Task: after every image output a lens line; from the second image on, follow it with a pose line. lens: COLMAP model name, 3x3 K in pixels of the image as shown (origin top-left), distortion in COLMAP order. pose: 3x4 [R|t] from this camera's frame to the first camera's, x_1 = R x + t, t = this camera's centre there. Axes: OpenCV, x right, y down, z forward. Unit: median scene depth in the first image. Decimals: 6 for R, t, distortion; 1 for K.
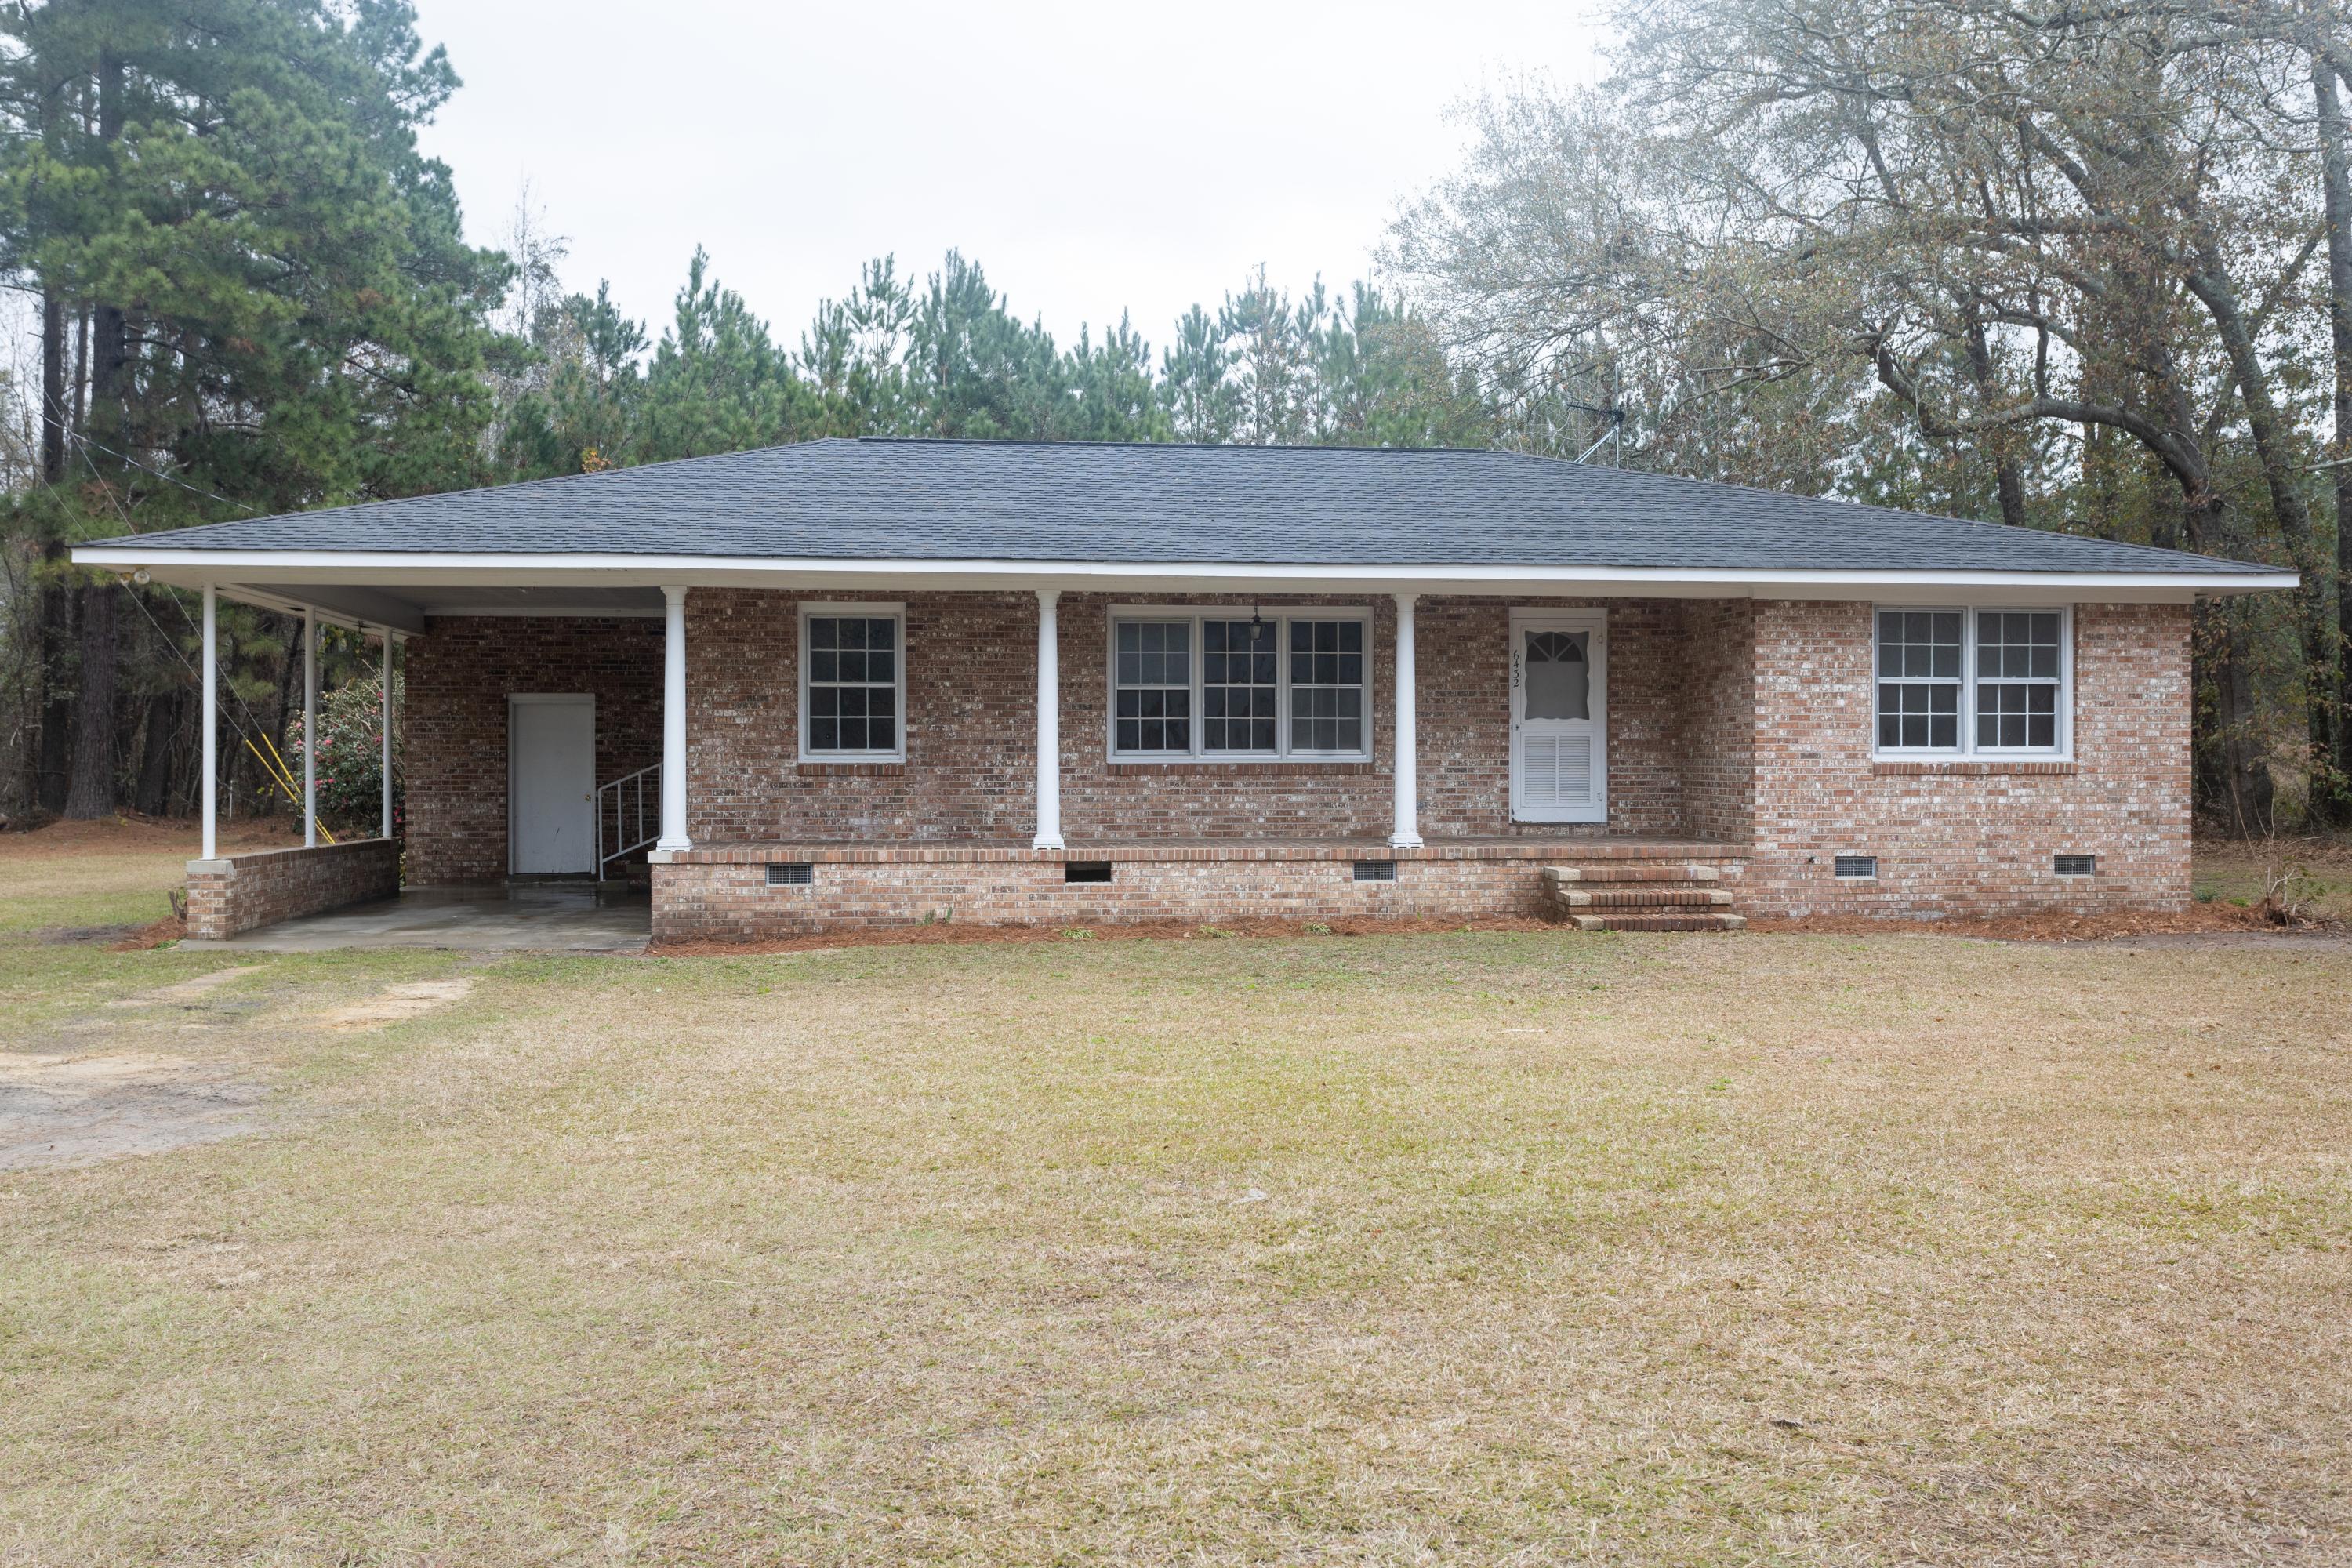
lens RADIAL K [[2053.7, 0, 1176.0], [0, 2053.7, 784.0], [0, 0, 1]] dist [-0.002517, 0.002115]
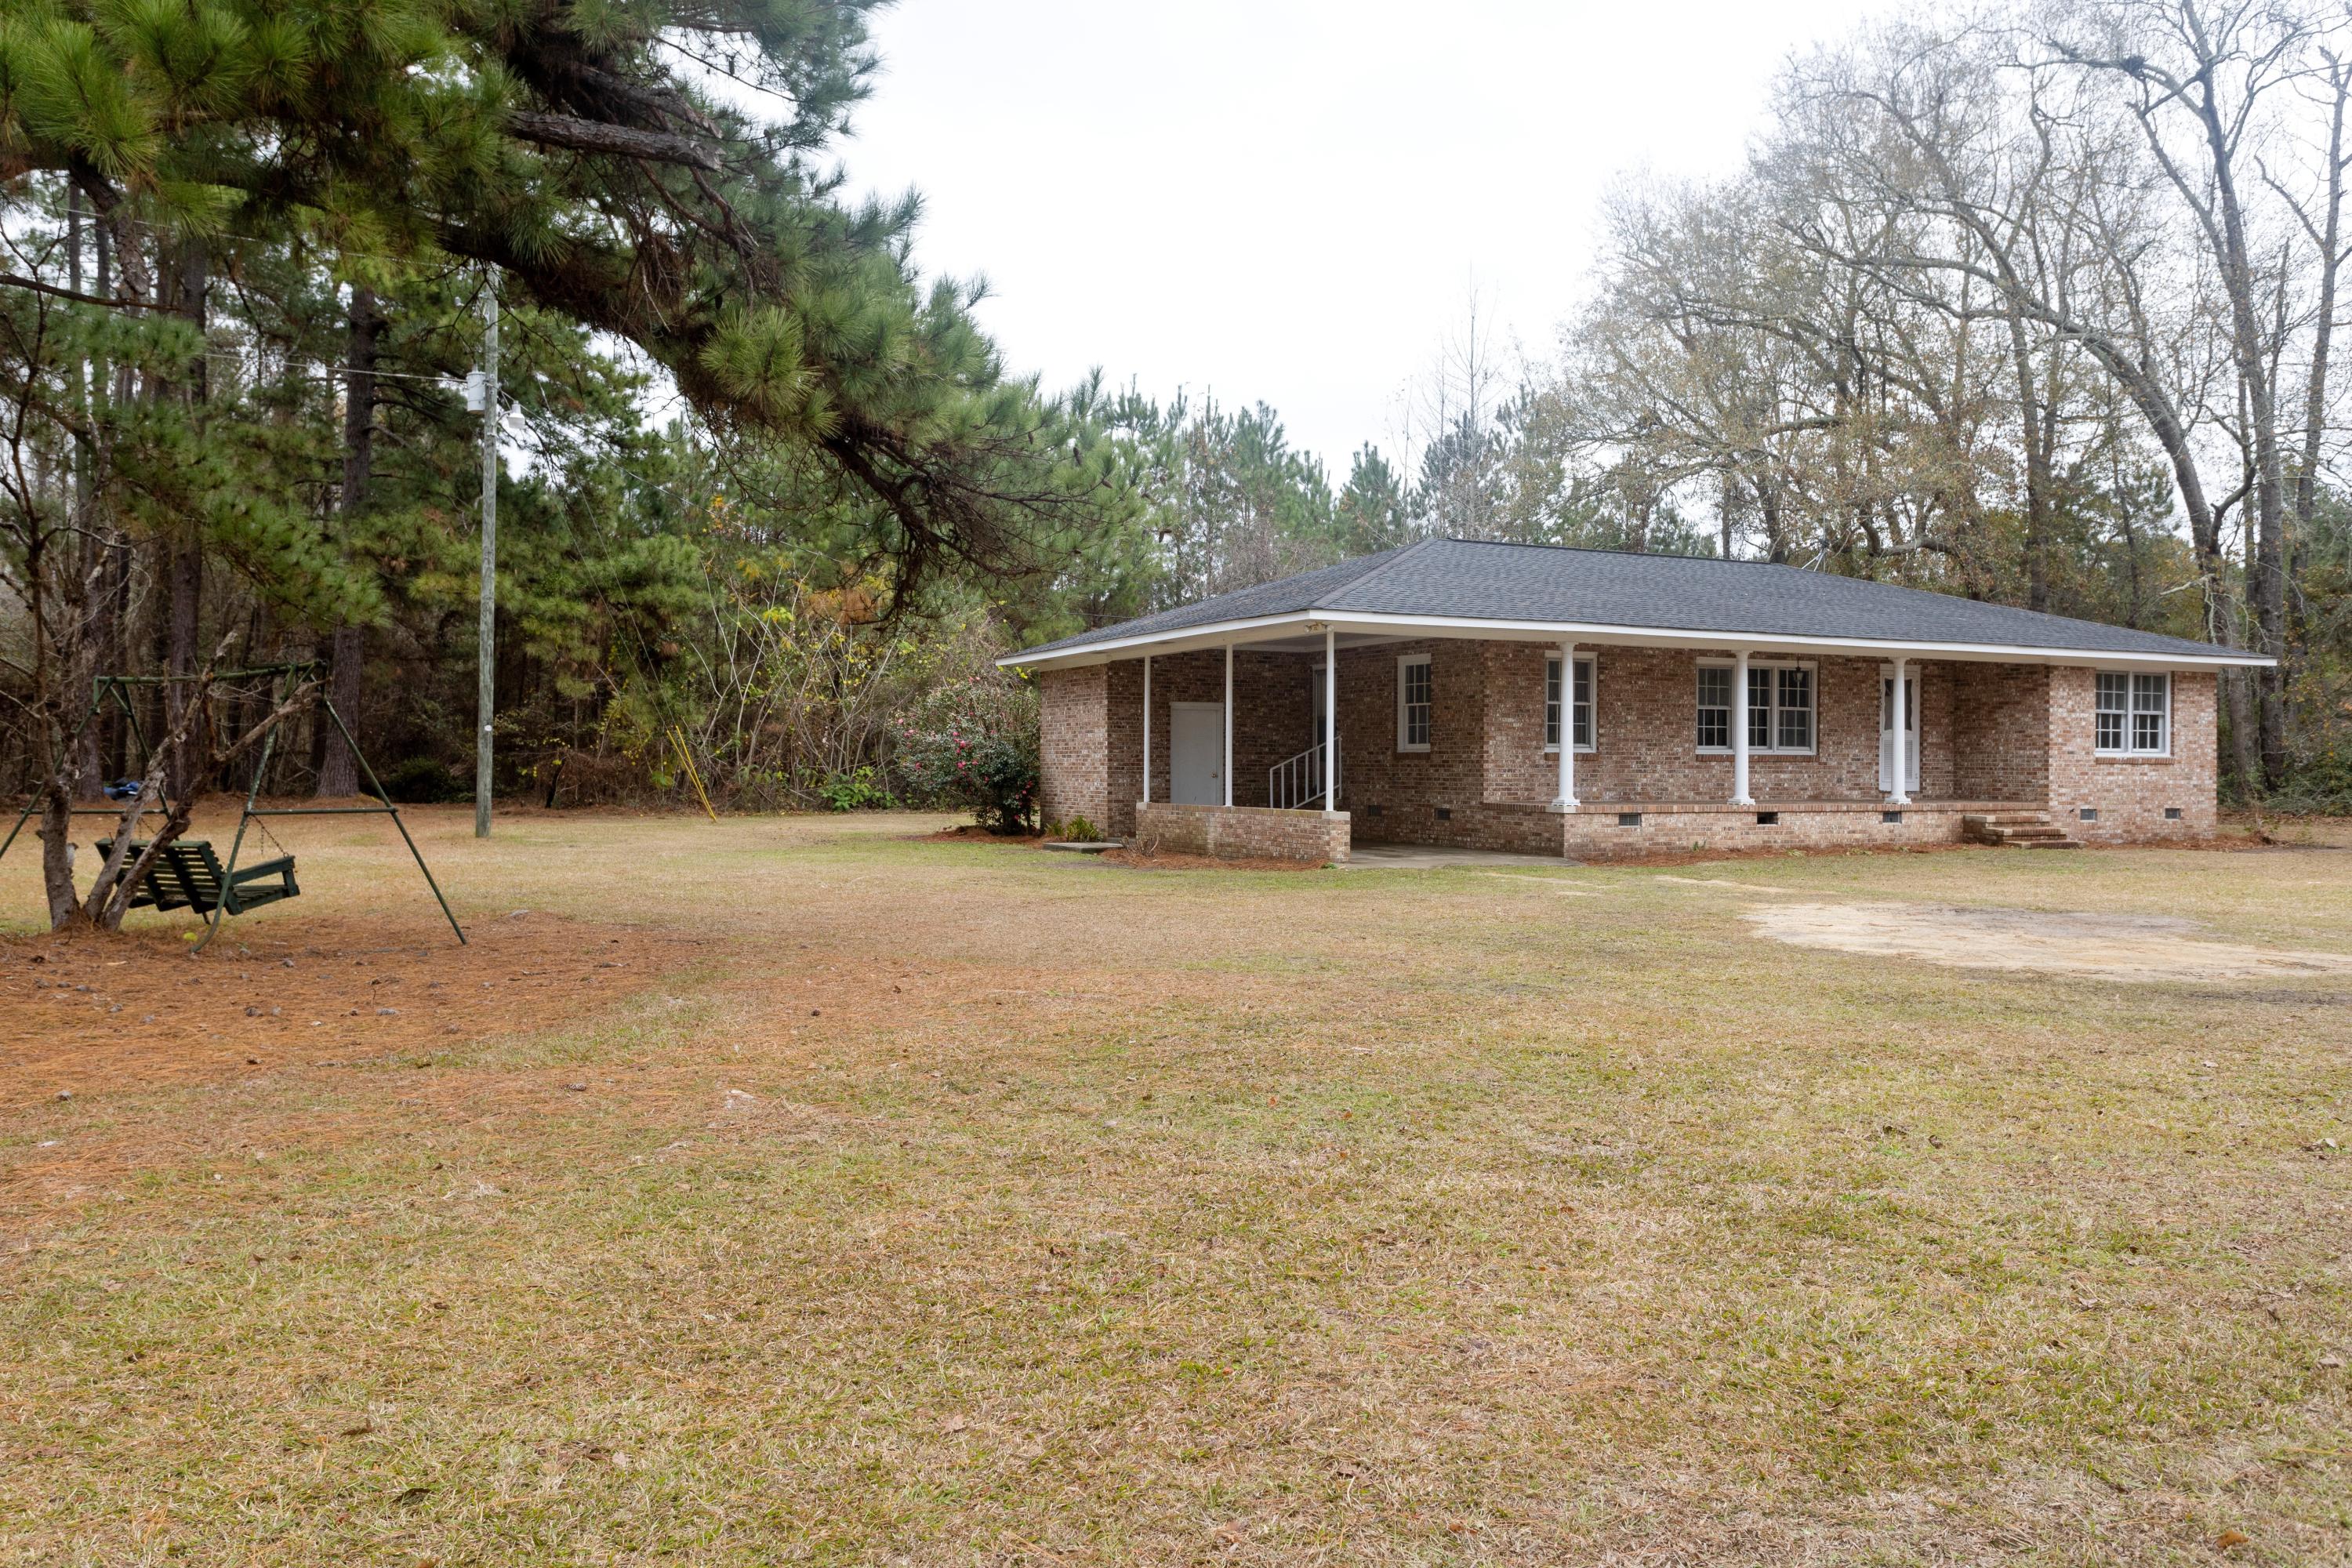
lens RADIAL K [[1738.7, 0, 1176.0], [0, 1738.7, 784.0], [0, 0, 1]] dist [0.002035, 0.000024]
pose [[0.944230, 0.002428, 0.329278, -0.929384], [-0.003585, 0.999989, 0.002908, 0.011889], [-0.329267, -0.003926, 0.944229, -0.178102]]
